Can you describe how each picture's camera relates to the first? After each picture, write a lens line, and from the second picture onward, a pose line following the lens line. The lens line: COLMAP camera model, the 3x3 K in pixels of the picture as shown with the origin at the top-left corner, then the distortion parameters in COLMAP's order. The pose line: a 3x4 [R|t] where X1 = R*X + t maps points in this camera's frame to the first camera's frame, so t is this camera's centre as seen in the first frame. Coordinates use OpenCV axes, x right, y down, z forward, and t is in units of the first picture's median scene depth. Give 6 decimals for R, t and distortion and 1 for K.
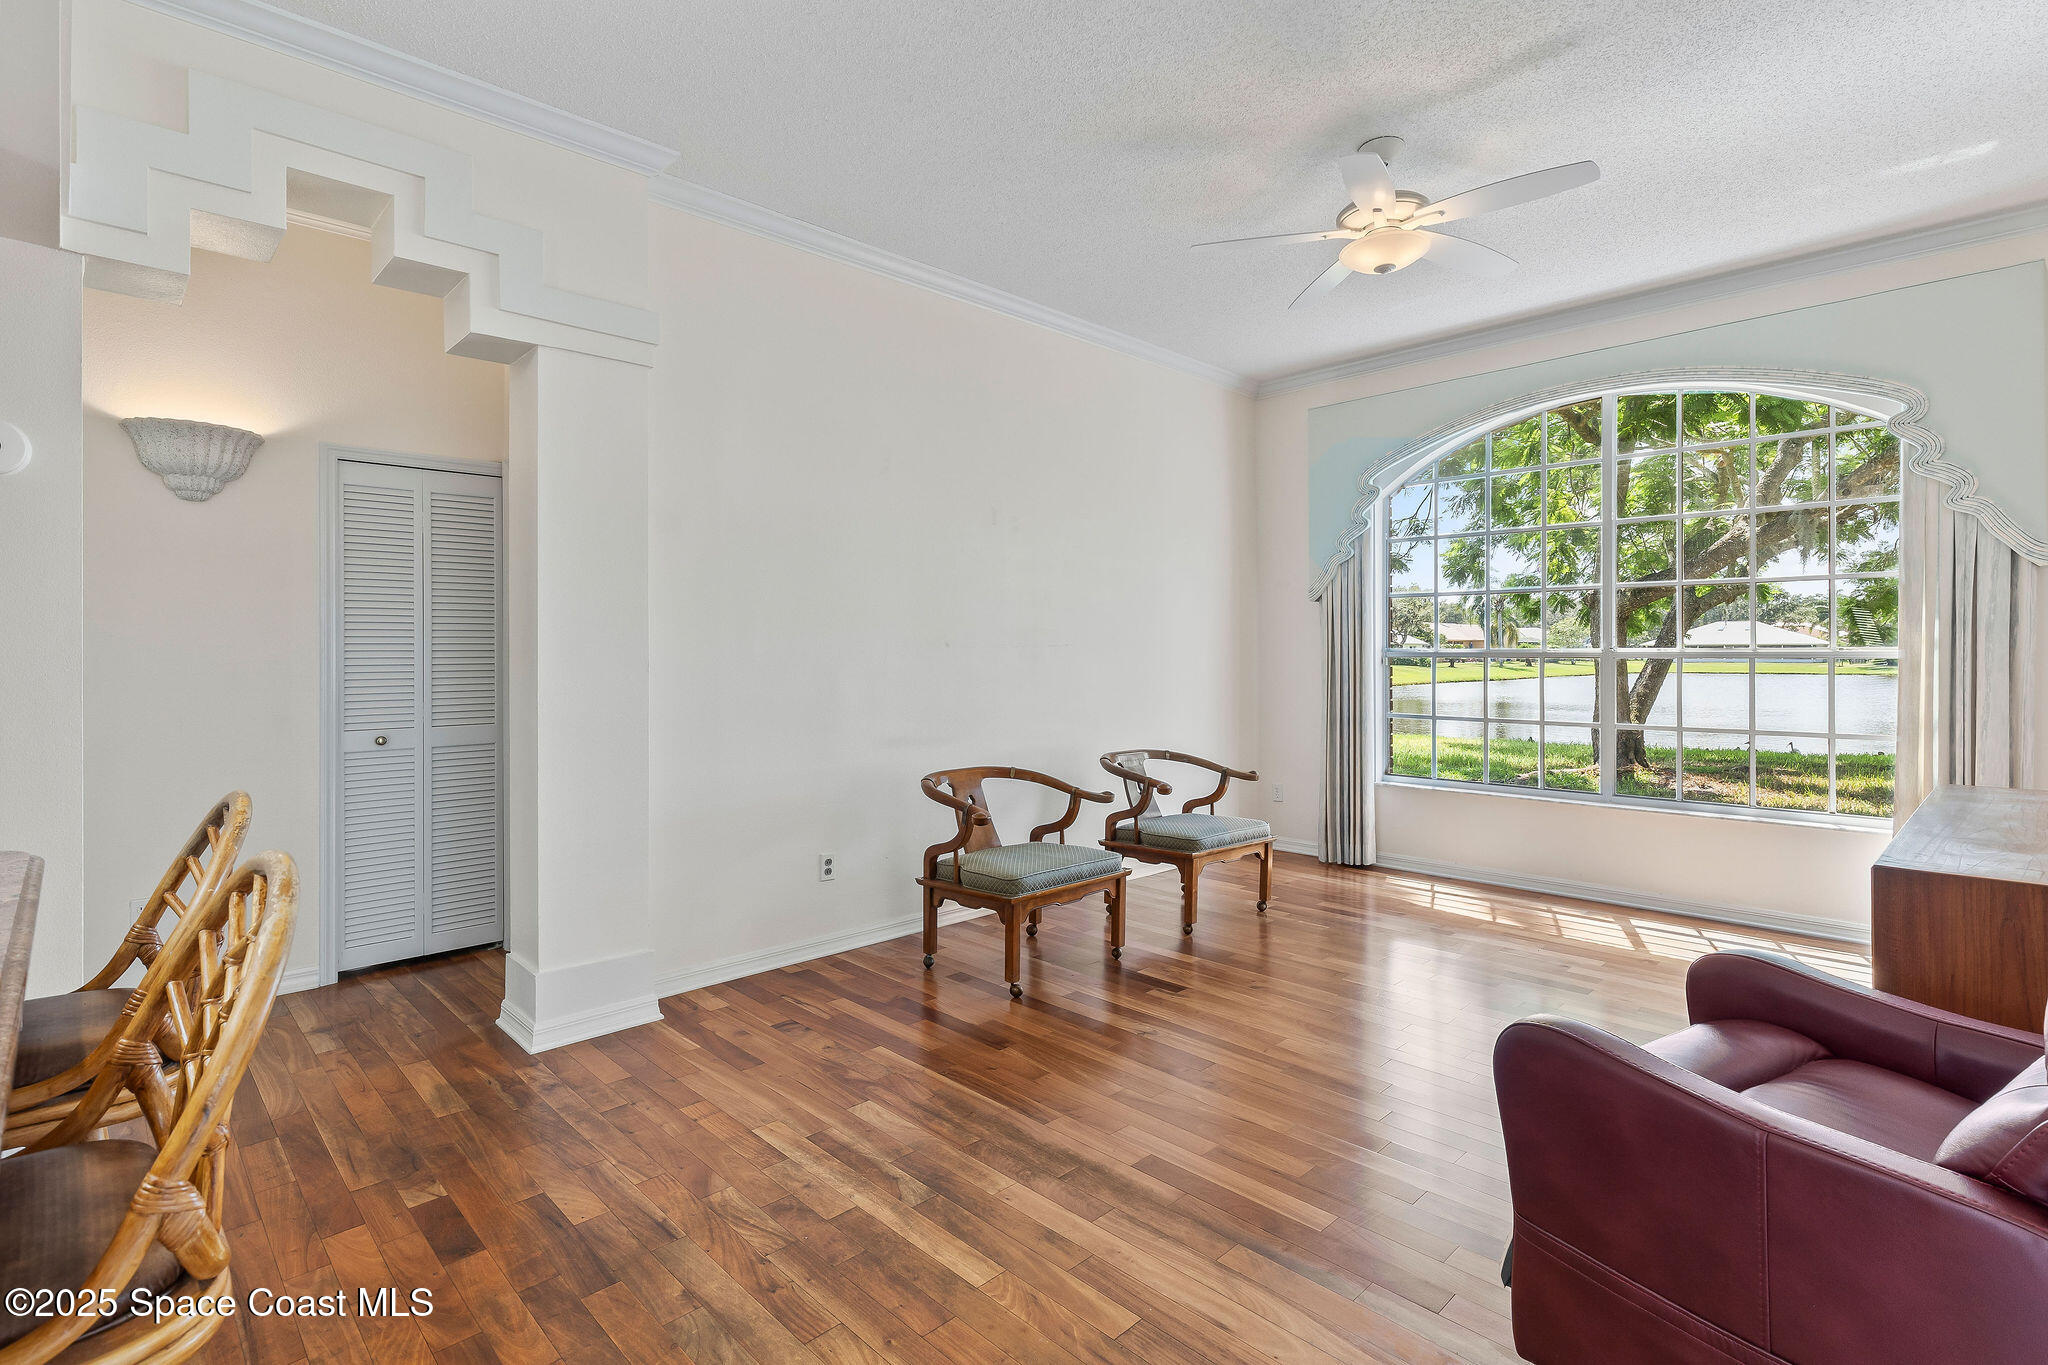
lens RADIAL K [[990.4, 0, 1033.4], [0, 990.4, 662.0], [0, 0, 1]] dist [-0.003090, -0.000502]
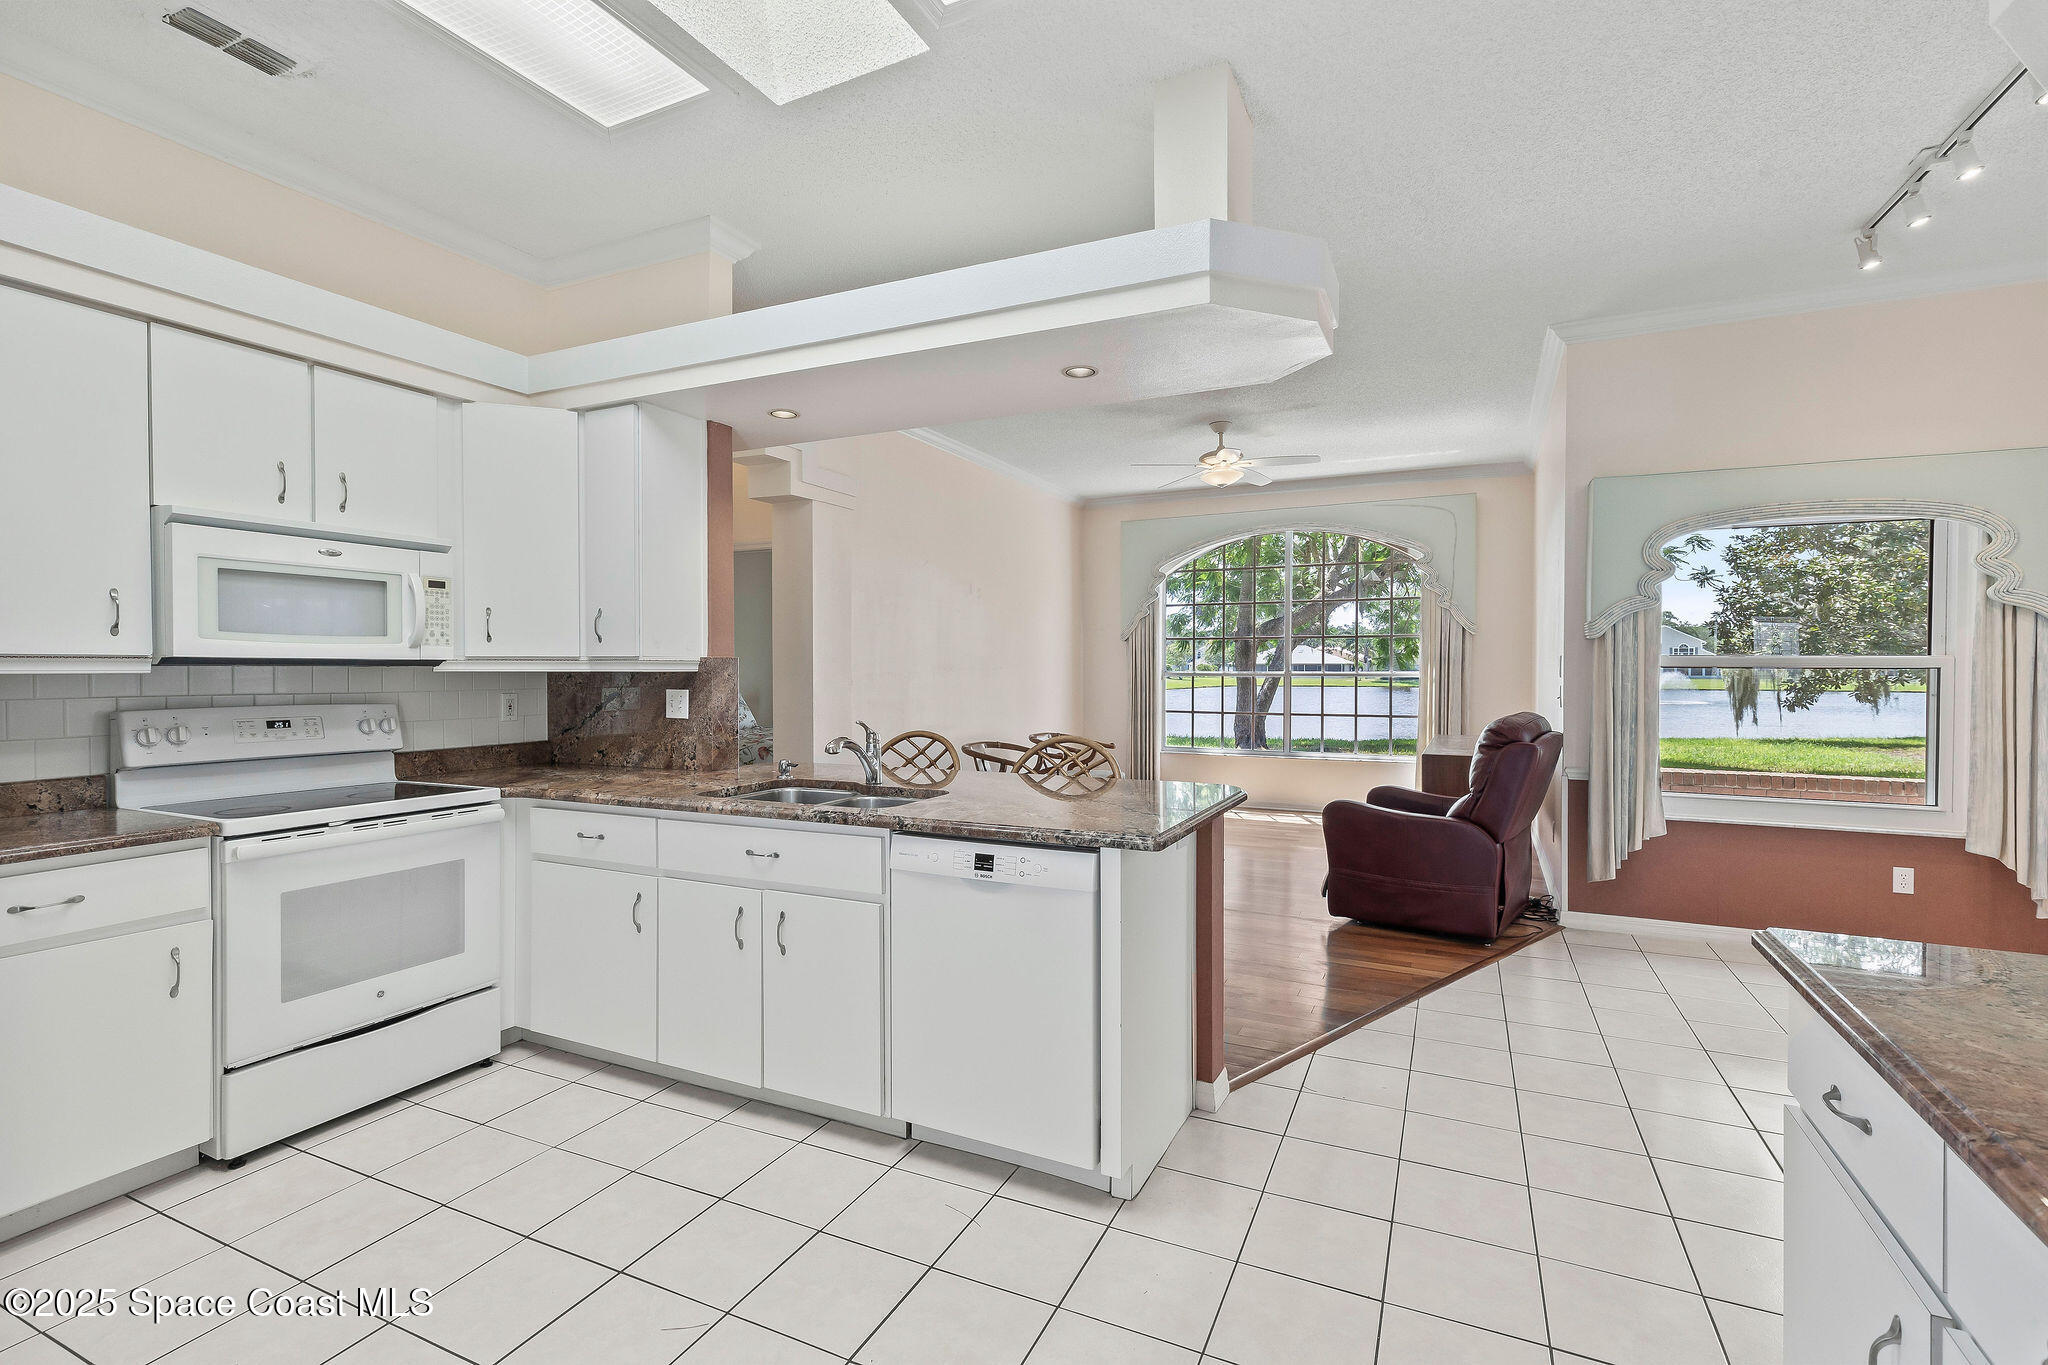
lens RADIAL K [[937.1, 0, 1019.2], [0, 937.1, 679.8], [0, 0, 1]] dist [0.009441, -0.003242]
pose [[0.943210, 0.001570, 0.332193, -0.367433], [-0.003249, 0.999985, 0.004499, -0.004207], [-0.332181, -0.005323, 0.943201, -0.372086]]
